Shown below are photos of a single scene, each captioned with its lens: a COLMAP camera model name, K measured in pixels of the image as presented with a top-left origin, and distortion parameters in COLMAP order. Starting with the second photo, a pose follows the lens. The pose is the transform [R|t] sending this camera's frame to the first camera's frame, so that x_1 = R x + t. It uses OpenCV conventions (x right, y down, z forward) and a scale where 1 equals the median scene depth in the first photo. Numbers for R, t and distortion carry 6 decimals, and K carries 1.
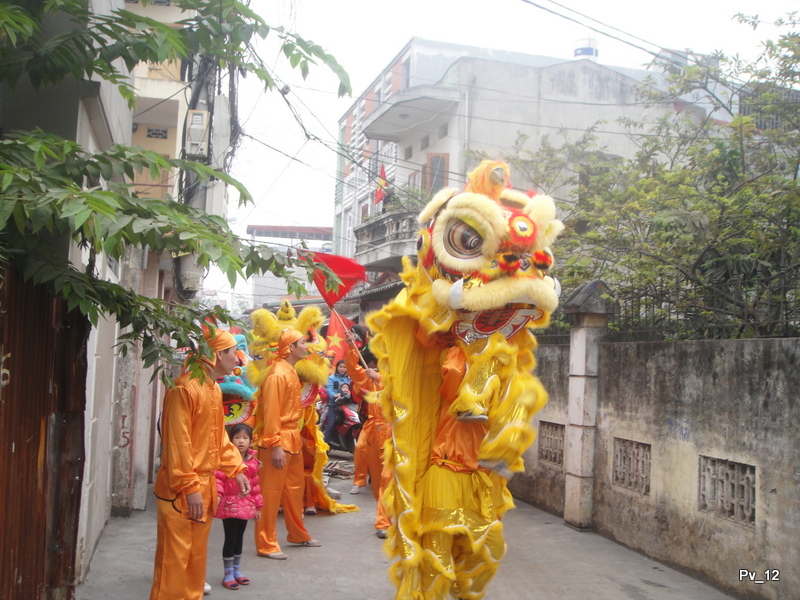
lens RADIAL K [[971.4, 0, 400.0], [0, 971.4, 300.0], [0, 0, 1]] dist [-0.087206, 0.071681]
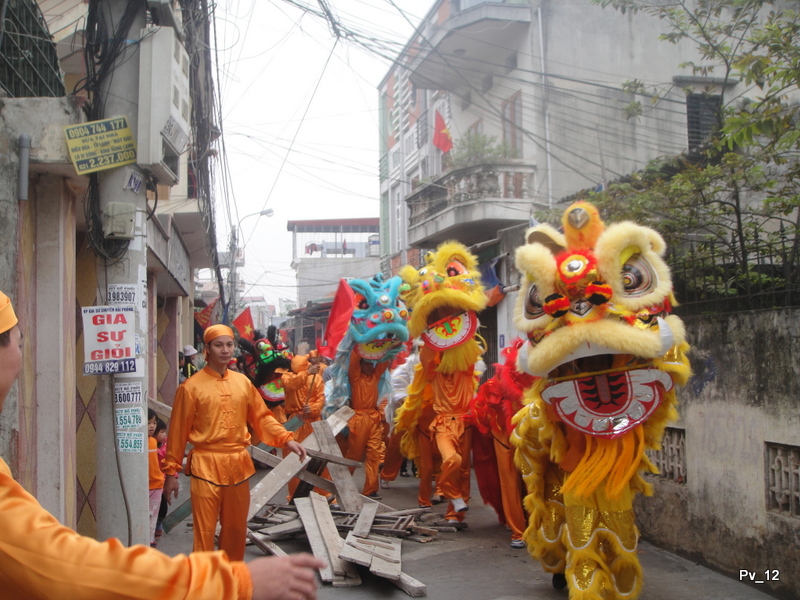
lens RADIAL K [[971.4, 0, 400.0], [0, 971.4, 300.0], [0, 0, 1]] dist [-0.087206, 0.071681]
pose [[0.996849, -0.060661, -0.051102, -0.016525], [0.060807, 0.998149, 0.001313, 0.012272], [0.050928, -0.004416, 0.998693, 0.192443]]
